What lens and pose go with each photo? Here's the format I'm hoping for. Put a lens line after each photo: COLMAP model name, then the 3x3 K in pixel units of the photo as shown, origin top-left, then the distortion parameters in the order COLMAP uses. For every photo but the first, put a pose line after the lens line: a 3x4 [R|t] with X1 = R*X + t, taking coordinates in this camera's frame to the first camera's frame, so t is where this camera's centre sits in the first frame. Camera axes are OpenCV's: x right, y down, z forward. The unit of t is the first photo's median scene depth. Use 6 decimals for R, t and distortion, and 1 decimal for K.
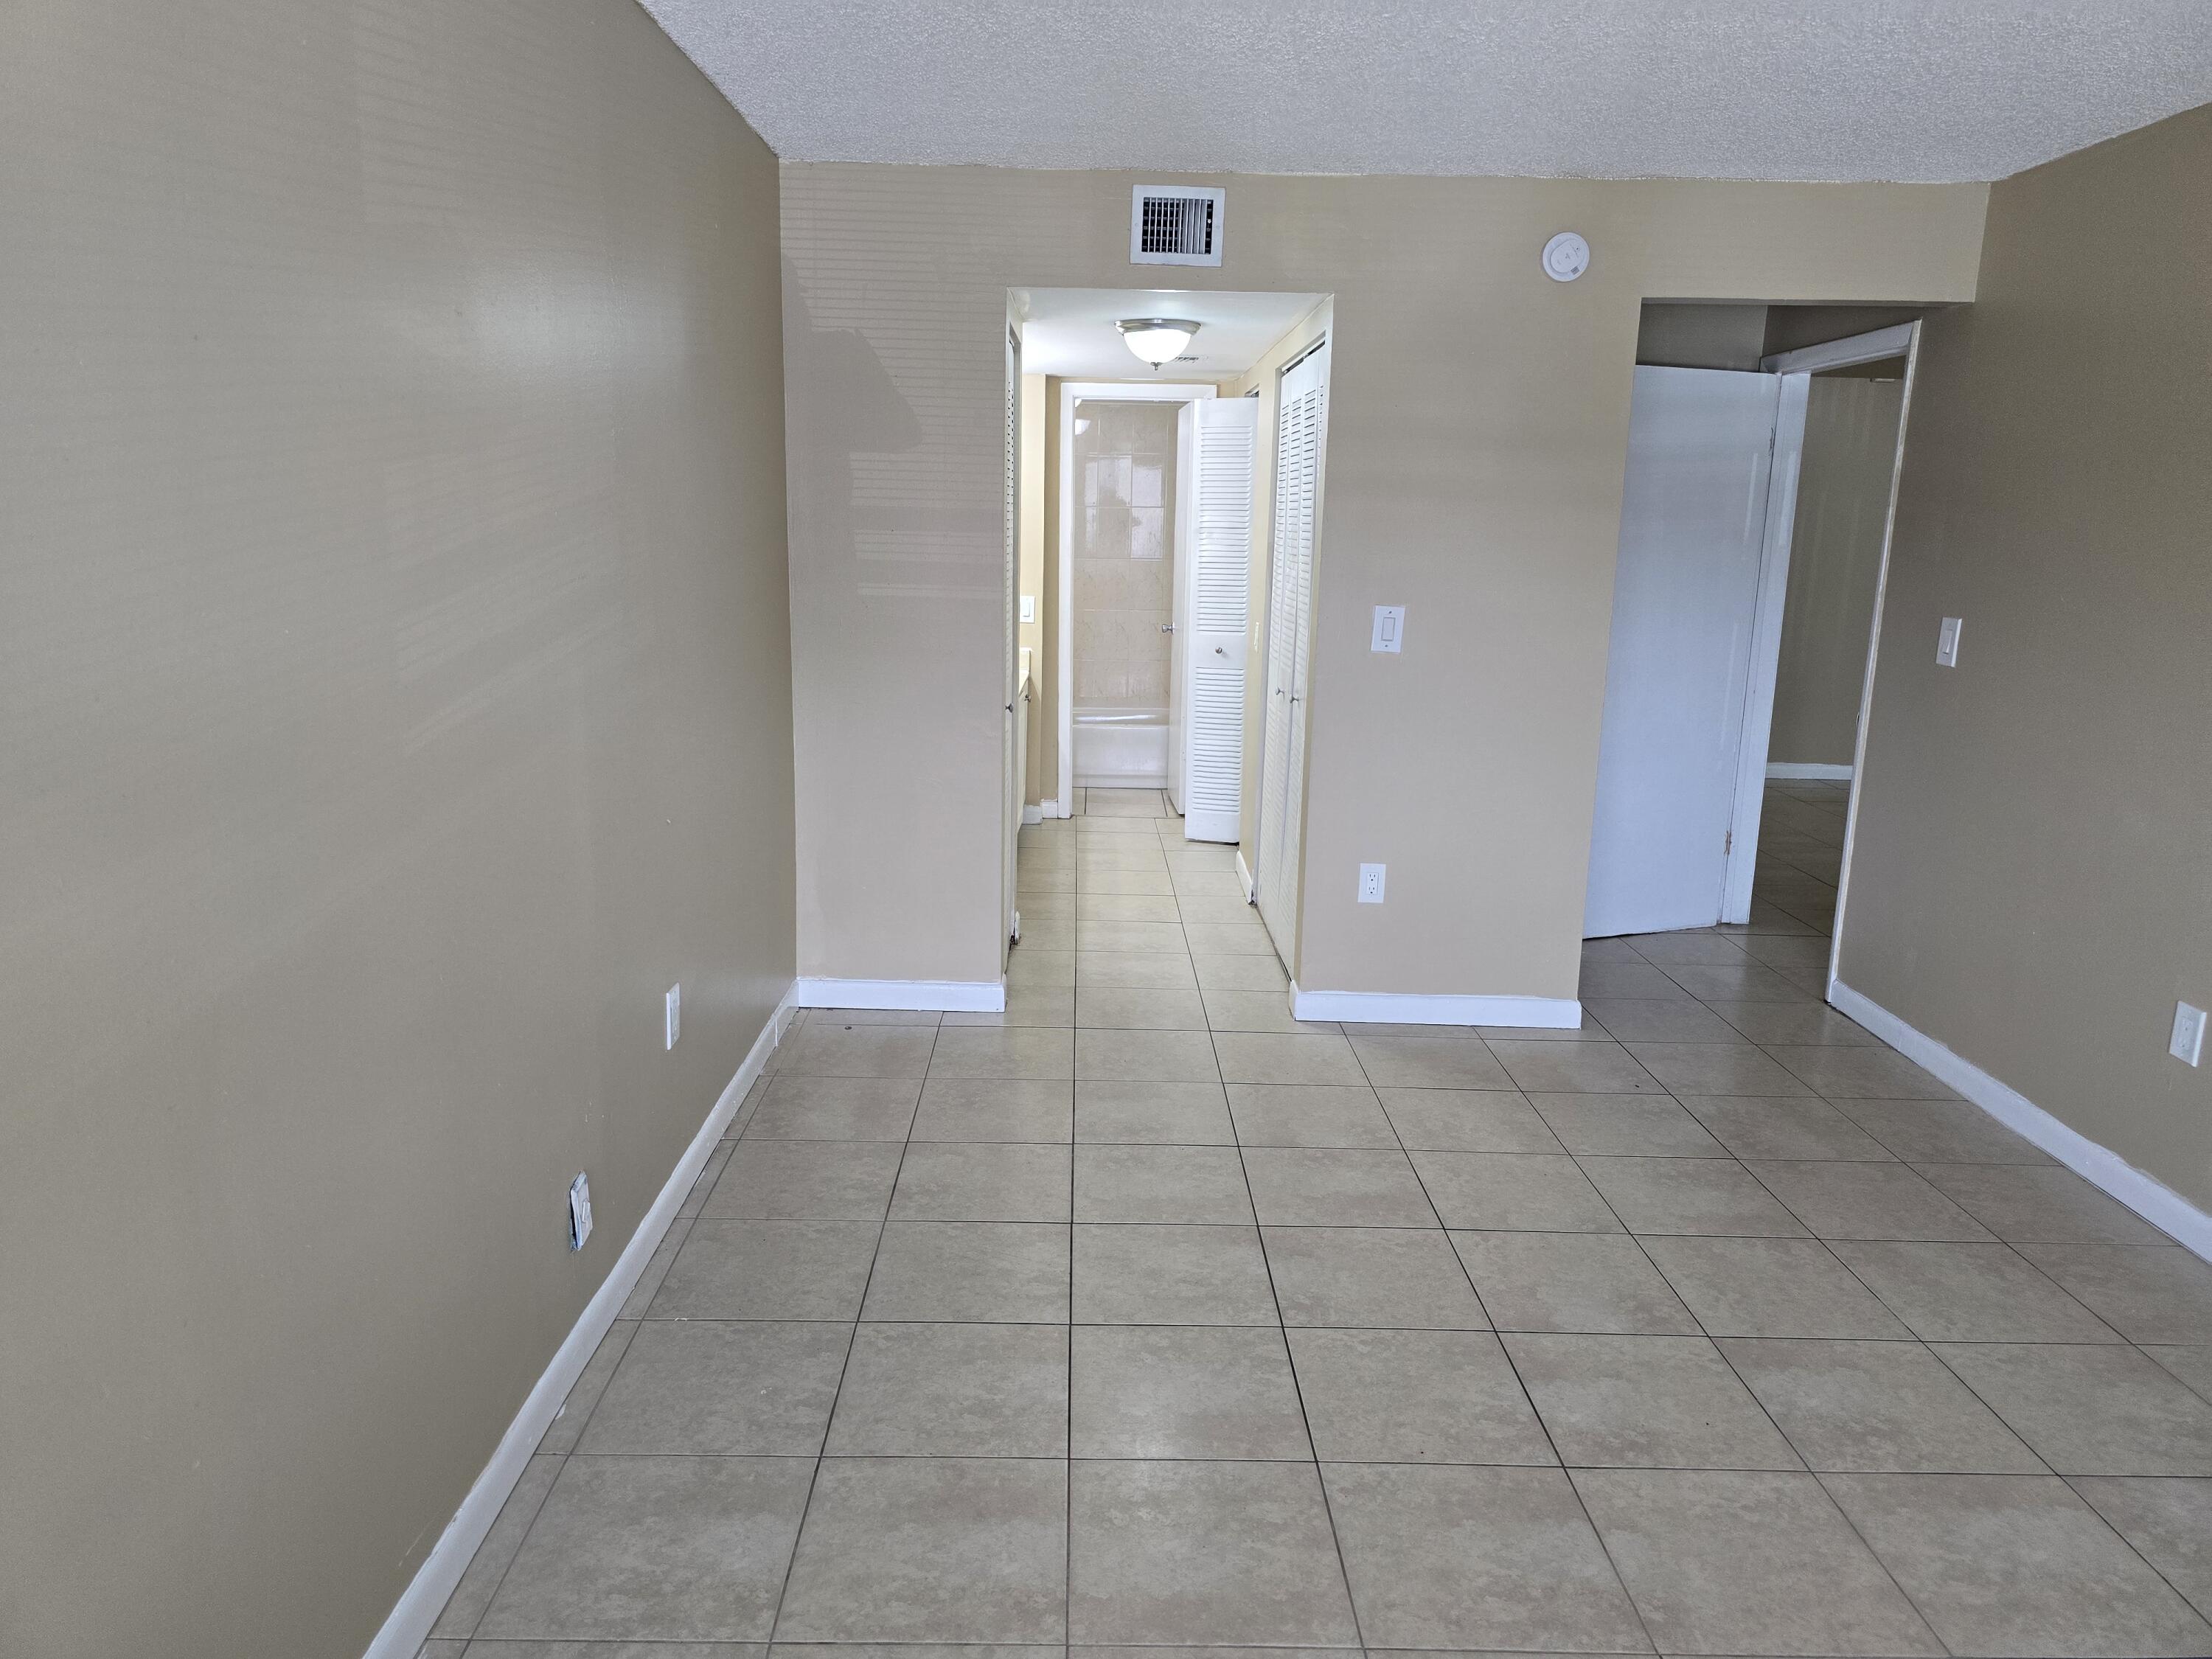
lens RADIAL K [[1492.4, 0, 1108.8], [0, 1492.4, 822.4], [0, 0, 1]] dist [0.066177, -0.060310]
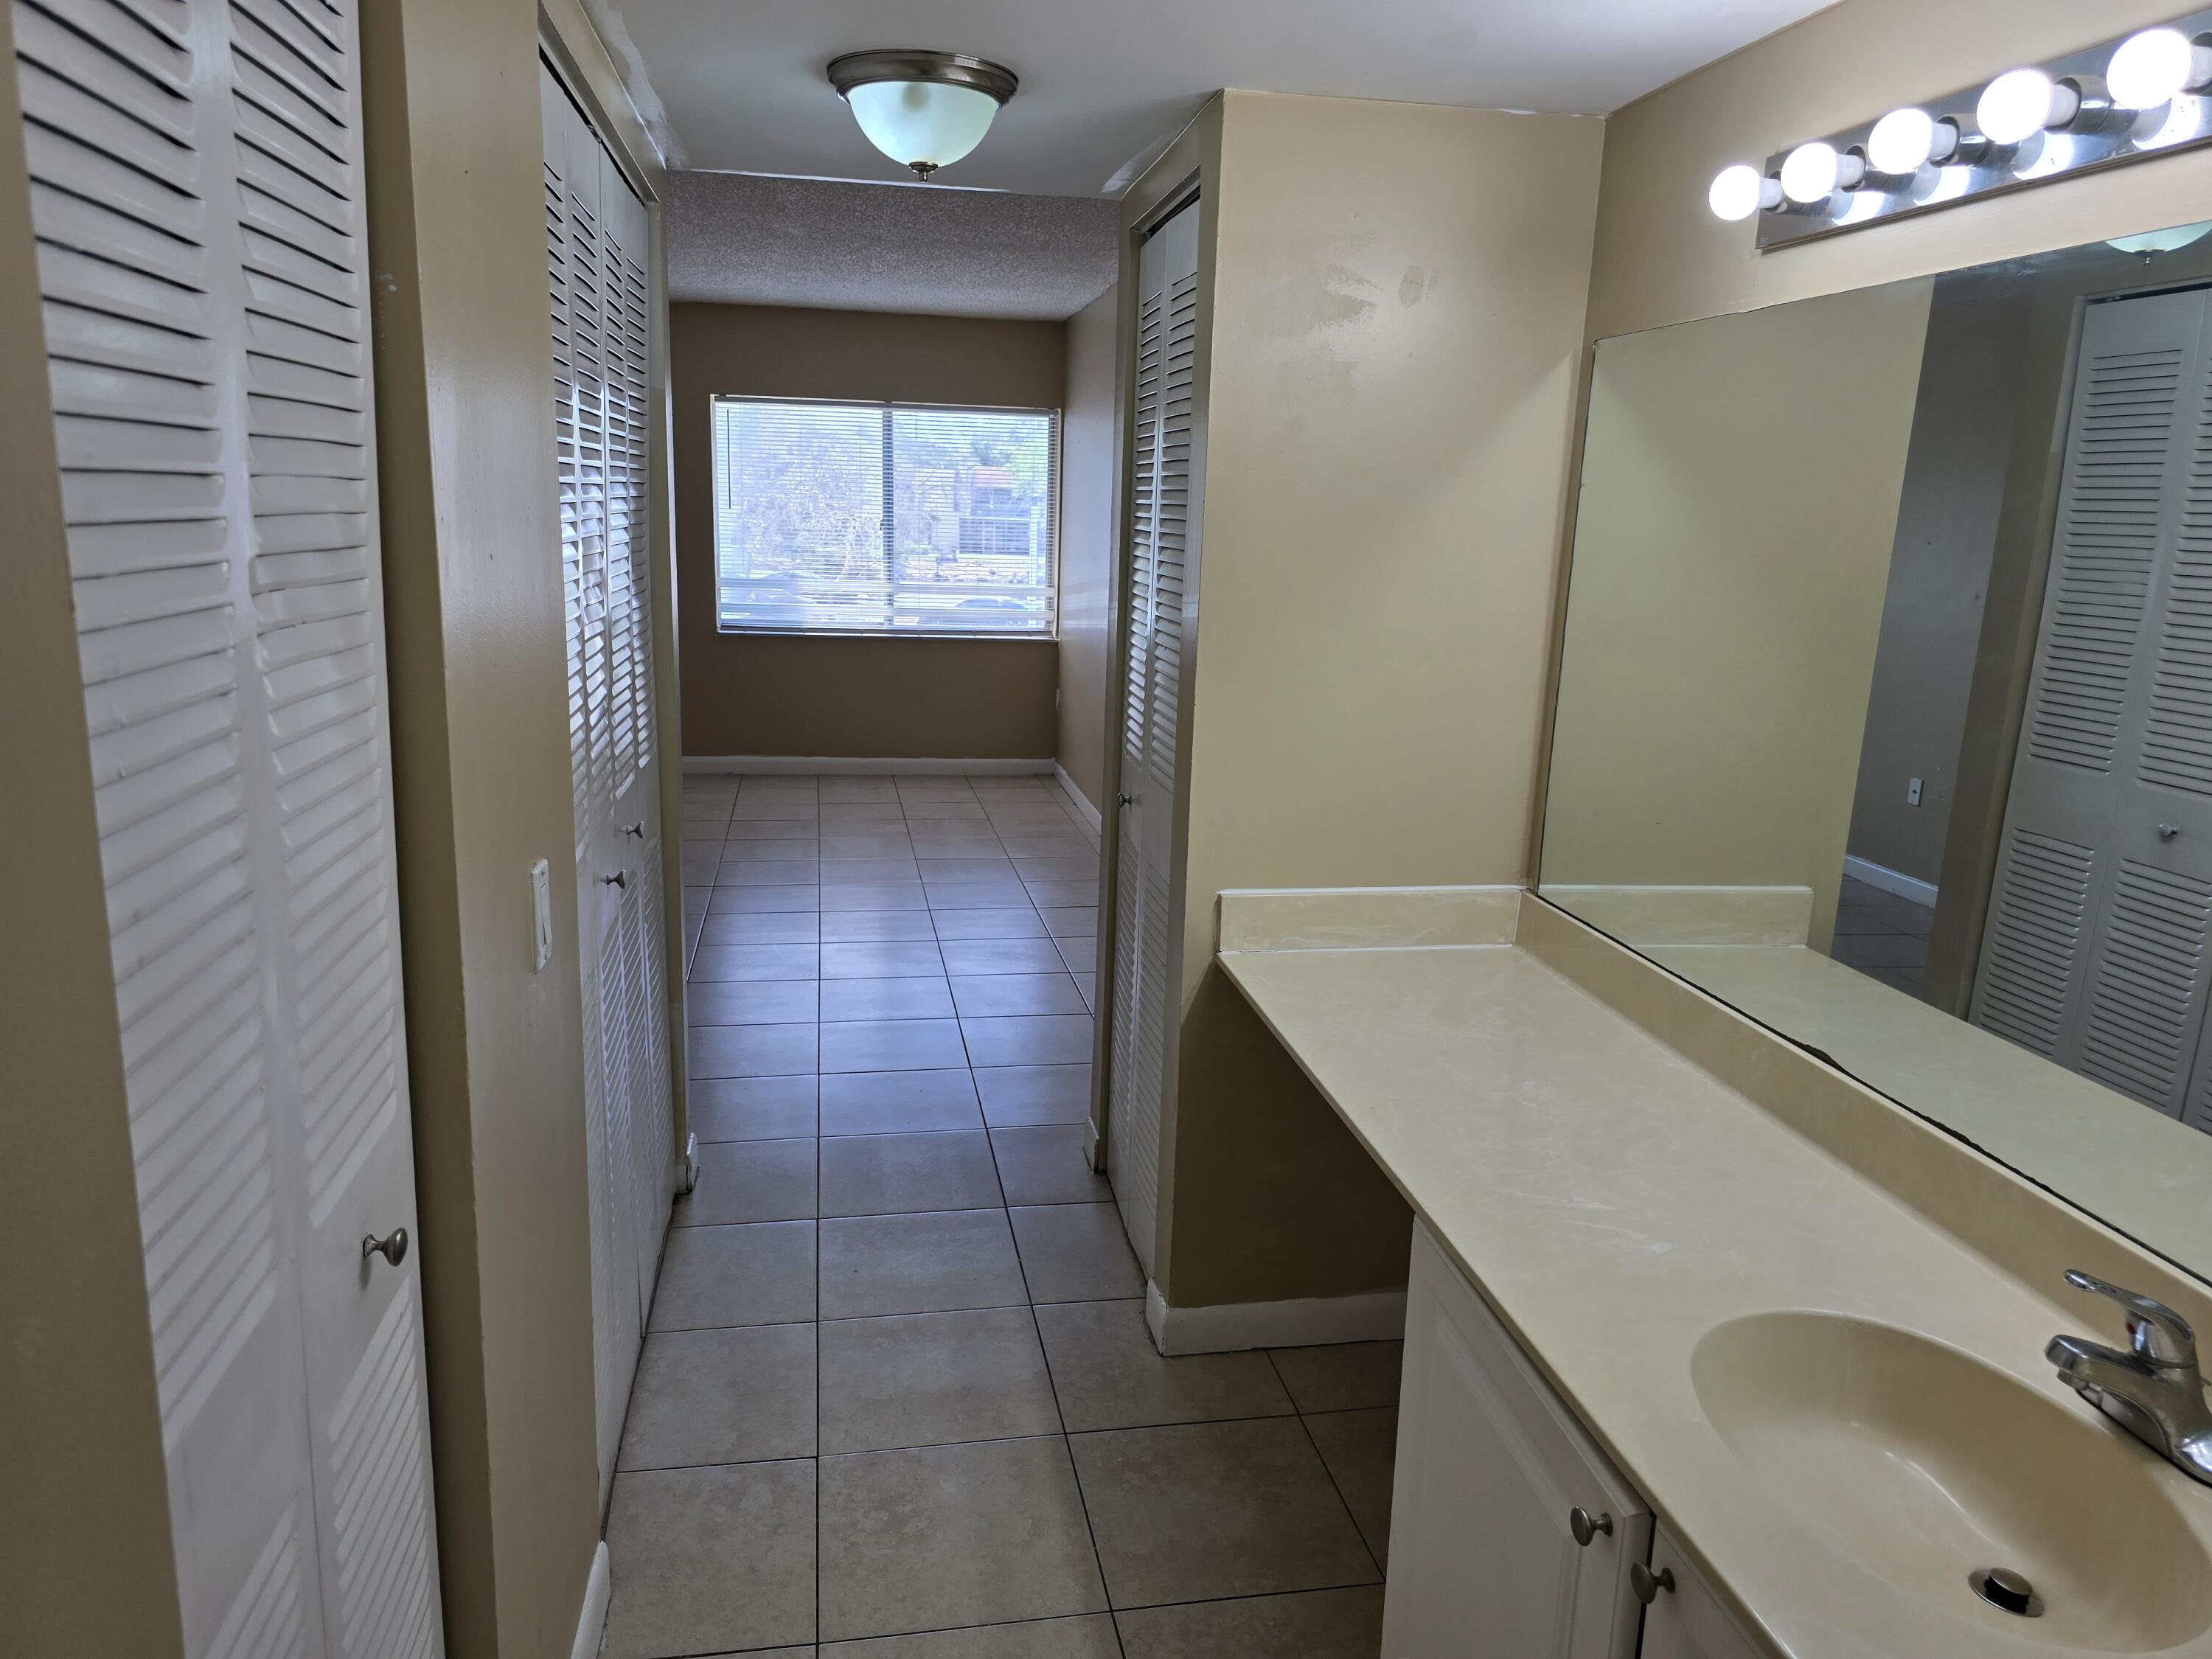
lens RADIAL K [[1492.4, 0, 1107.6], [0, 1492.4, 825.7], [0, 0, 1]] dist [0.066177, -0.060310]
pose [[-0.983277, -0.015524, -0.181456, 0.066186], [-0.089500, 0.908933, 0.407223, -0.373238], [0.158610, 0.416653, -0.895122, 1.798629]]
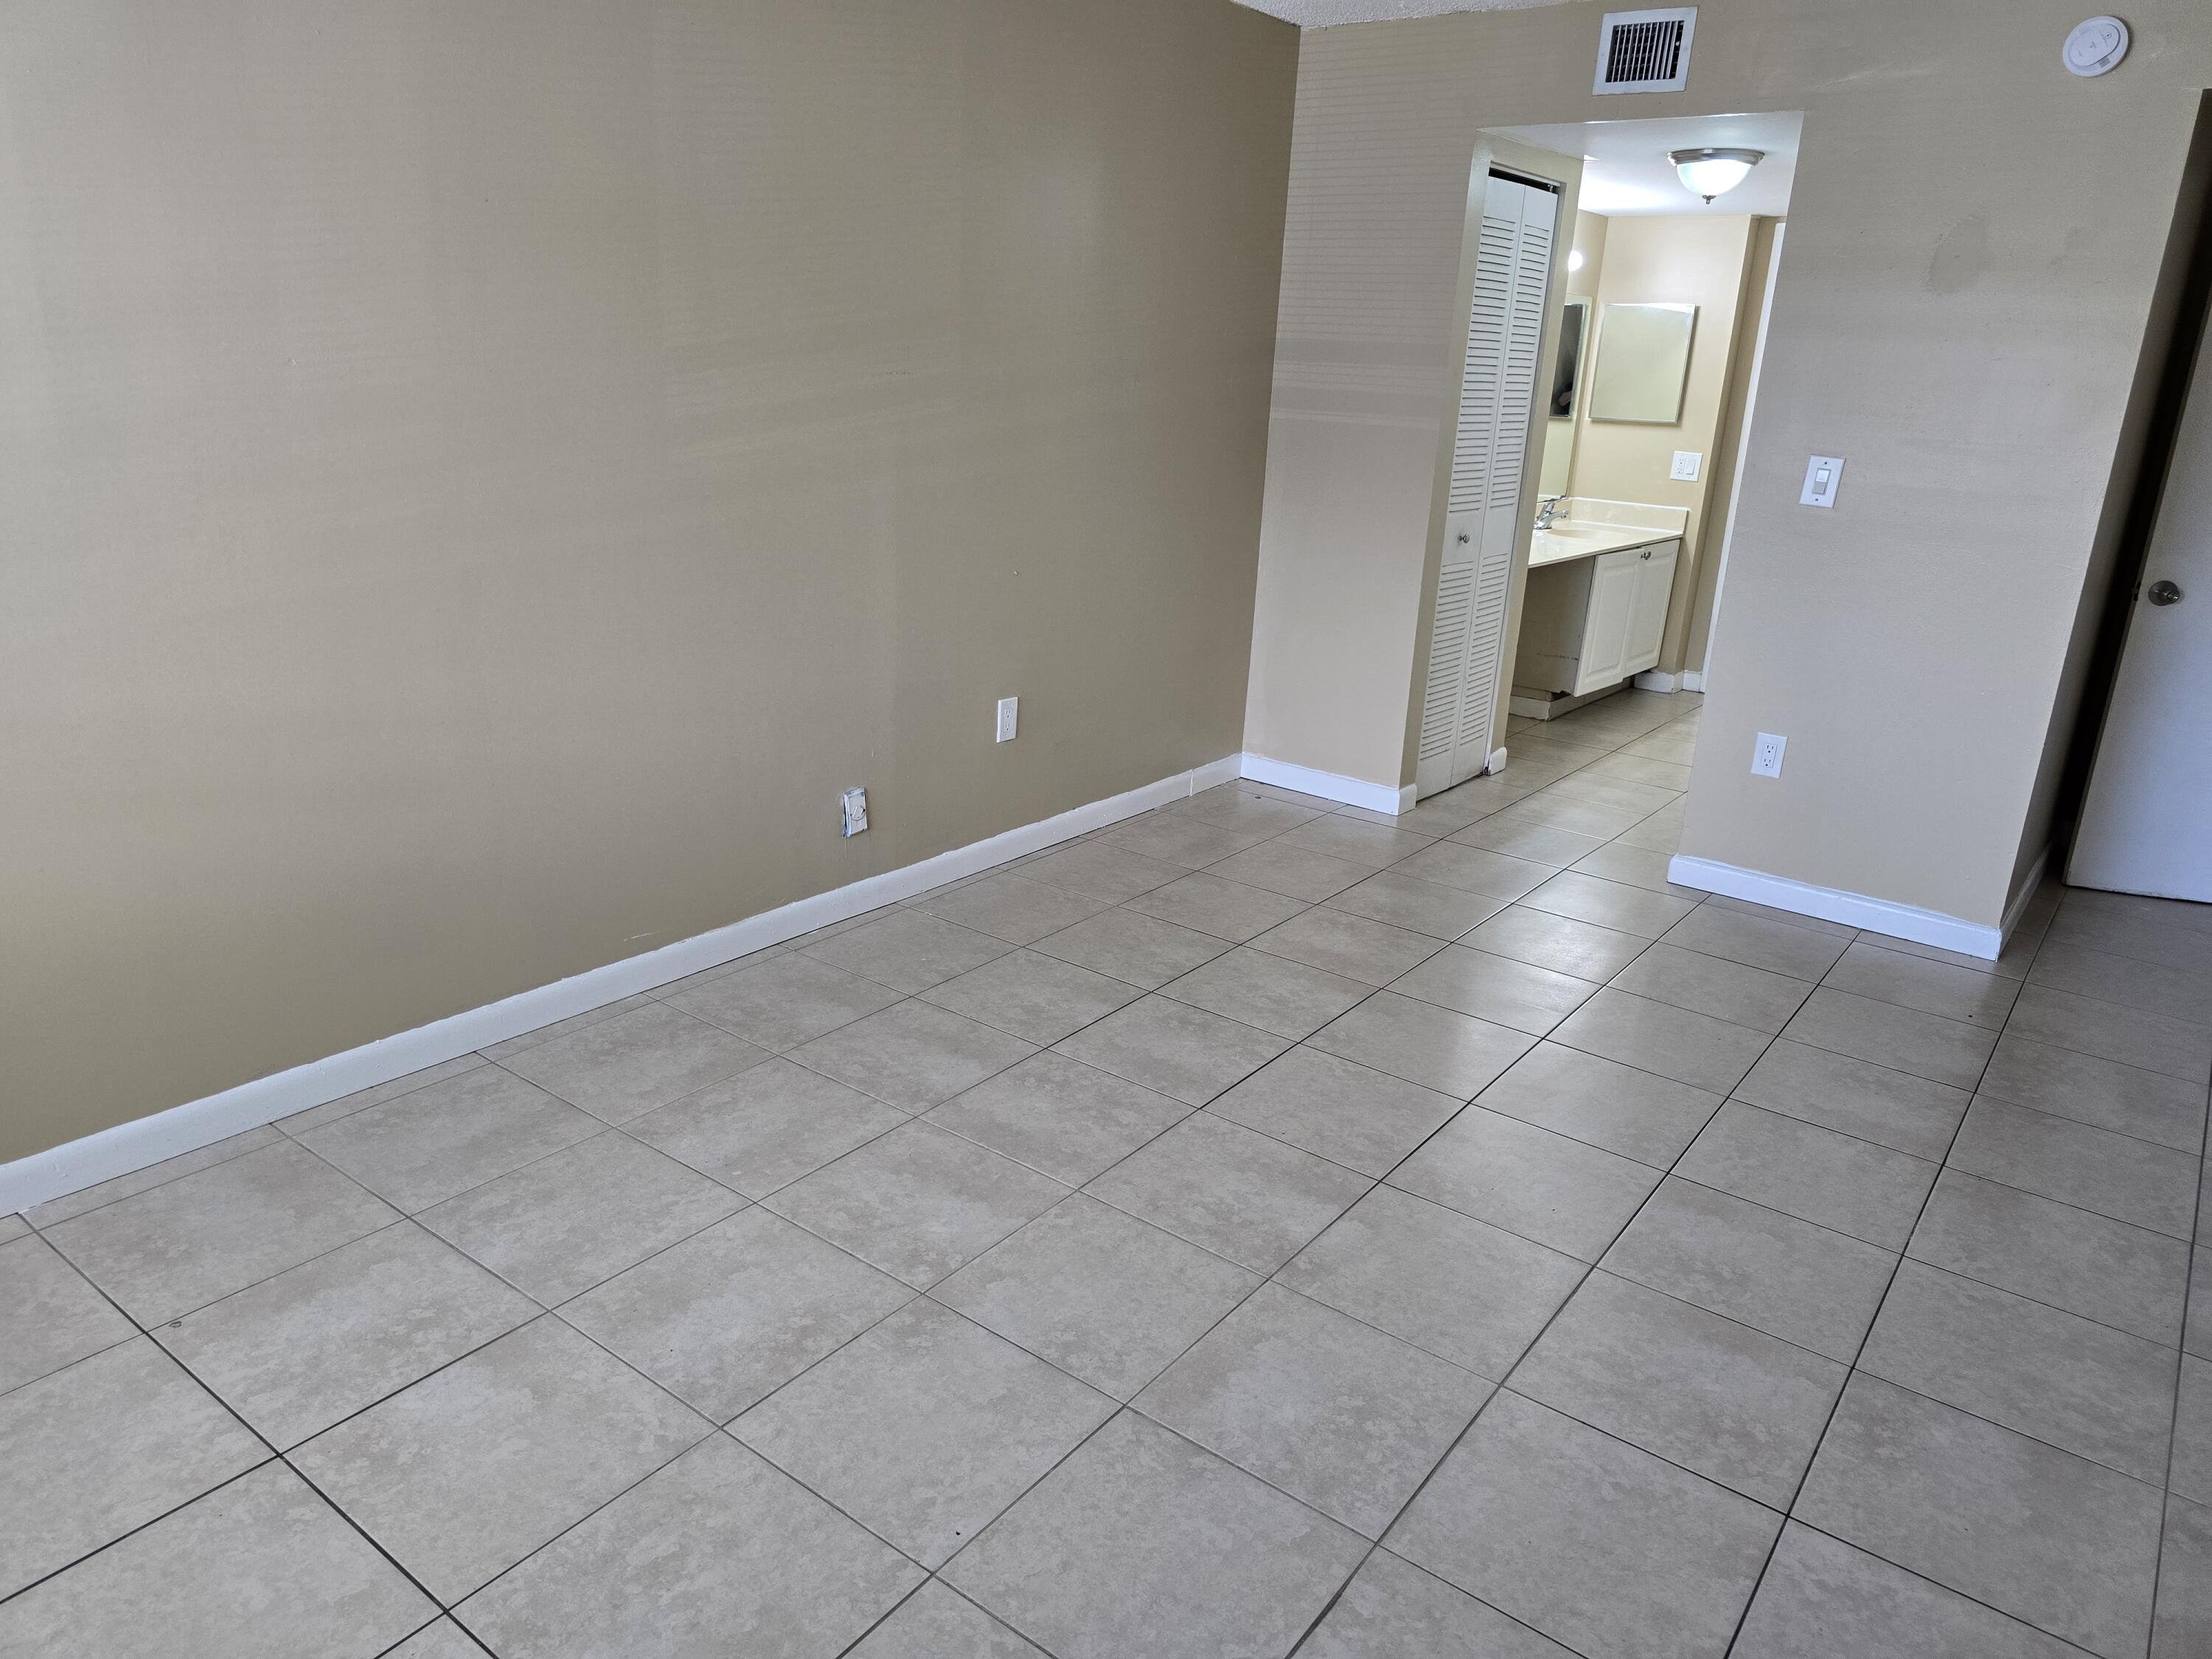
lens RADIAL K [[1492.4, 0, 1093.1], [0, 1492.4, 828.7], [0, 0, 1]] dist [0.066177, -0.060310]
pose [[0.784986, 0.200508, -0.586168, 0.447434], [-0.152179, 0.979594, 0.131290, 0.028667], [0.600531, -0.013858, 0.799481, -0.022782]]
